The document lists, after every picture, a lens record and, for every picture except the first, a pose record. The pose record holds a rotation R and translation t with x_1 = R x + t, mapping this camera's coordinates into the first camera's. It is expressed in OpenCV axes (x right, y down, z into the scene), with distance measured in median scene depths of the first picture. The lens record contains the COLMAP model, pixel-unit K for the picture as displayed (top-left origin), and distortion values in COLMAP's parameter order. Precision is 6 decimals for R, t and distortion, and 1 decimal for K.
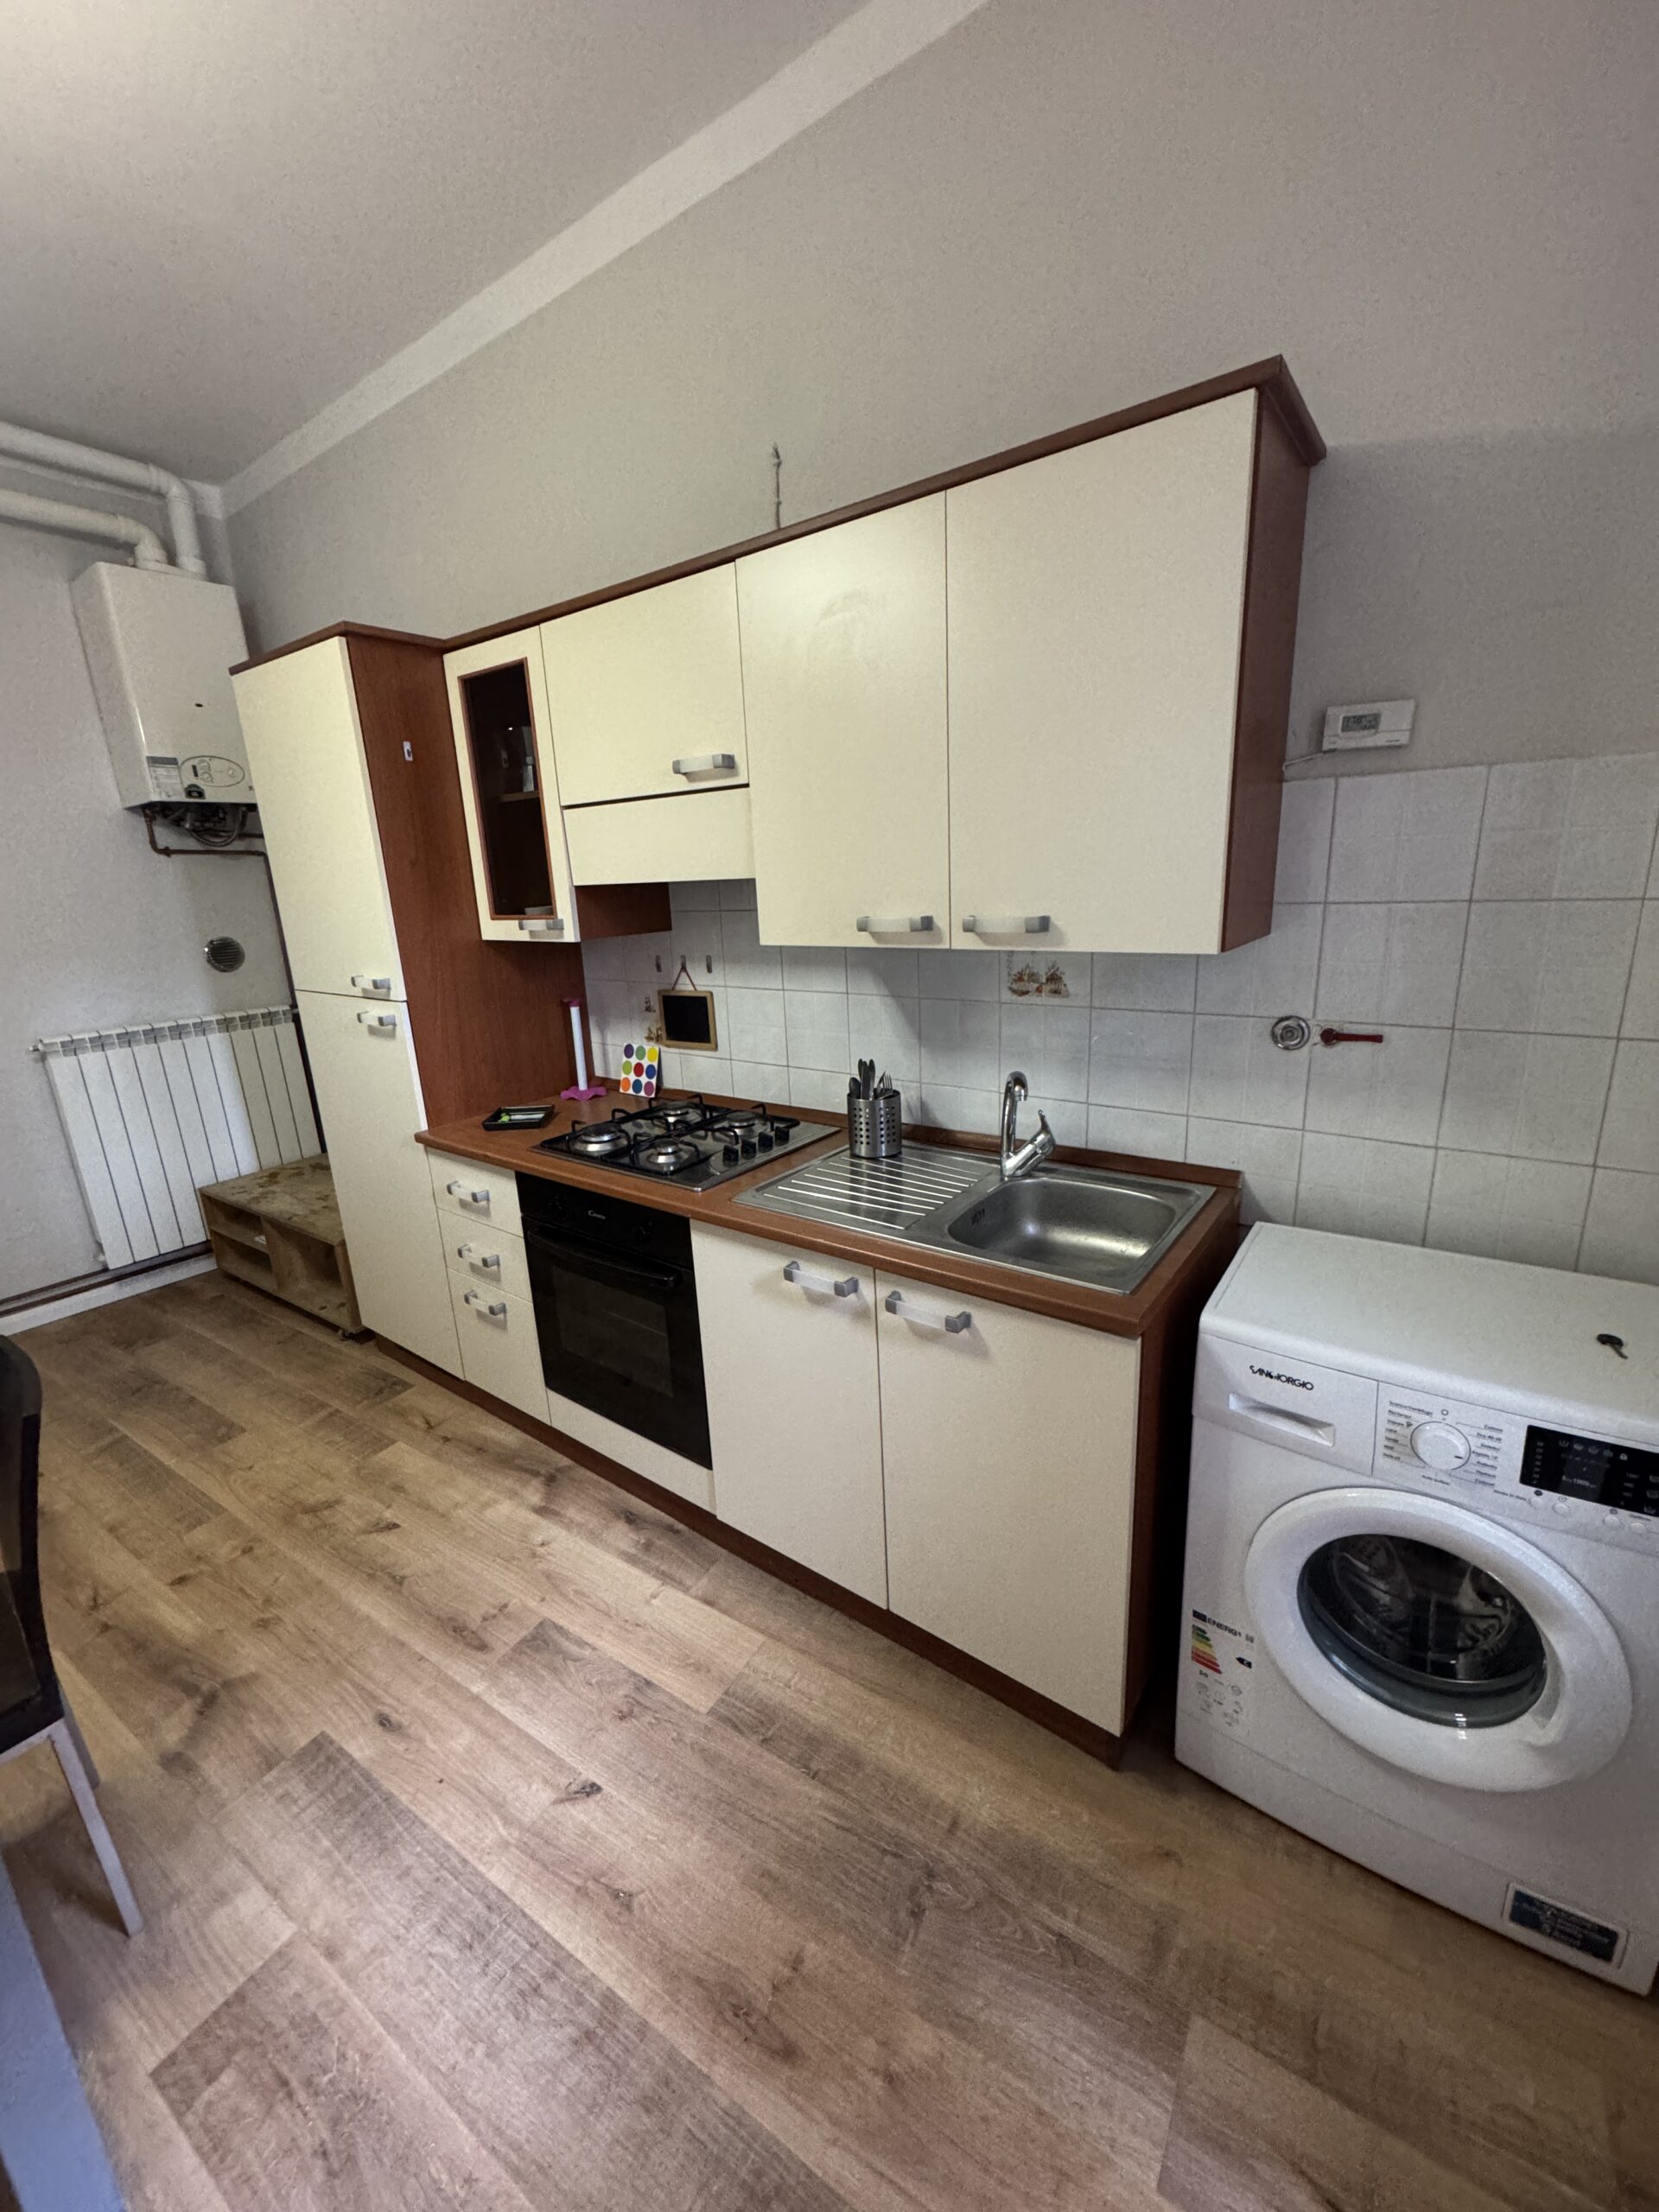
lens RADIAL K [[876.4, 0, 829.6], [0, 876.4, 1104.2], [0, 0, 1]] dist [-0.002973, 0.000650]
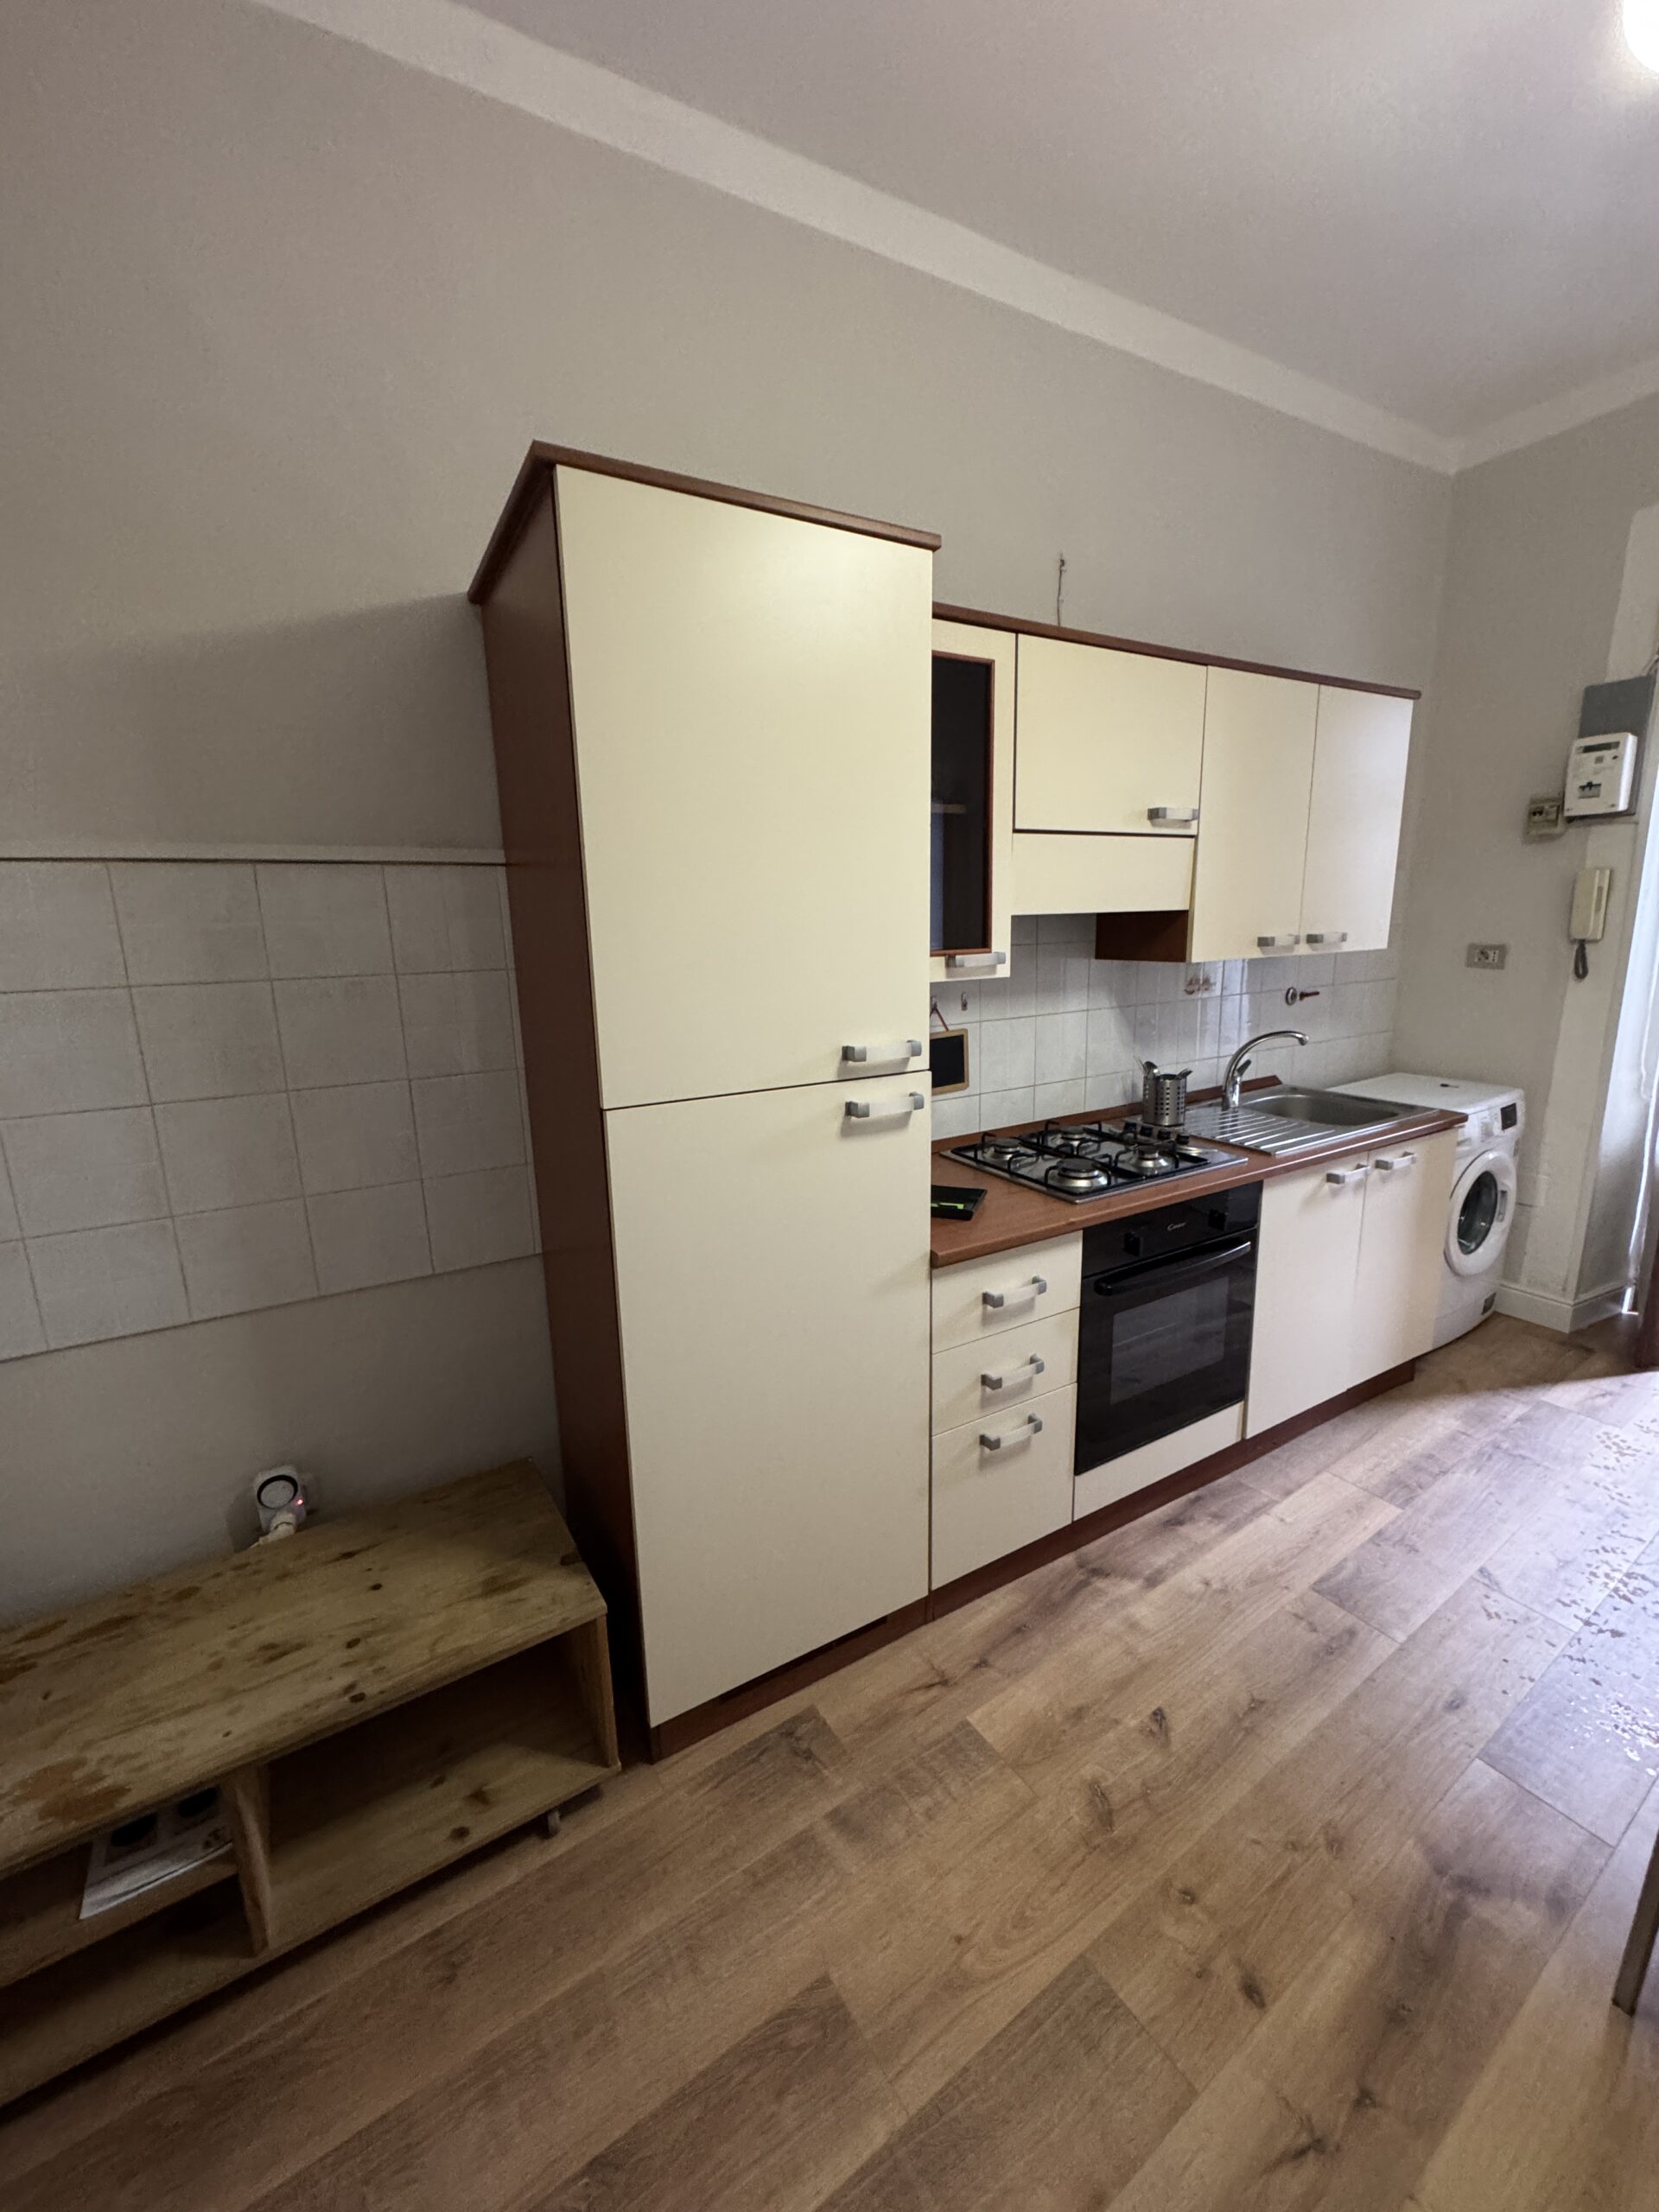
lens RADIAL K [[876.4, 0, 835.4], [0, 876.4, 1103.6], [0, 0, 1]] dist [-0.002973, 0.000650]
pose [[0.402292, -0.158566, 0.901675, -1.262270], [0.247658, 0.967015, 0.059561, -0.163944], [-0.881377, 0.199347, 0.428293, 0.834178]]
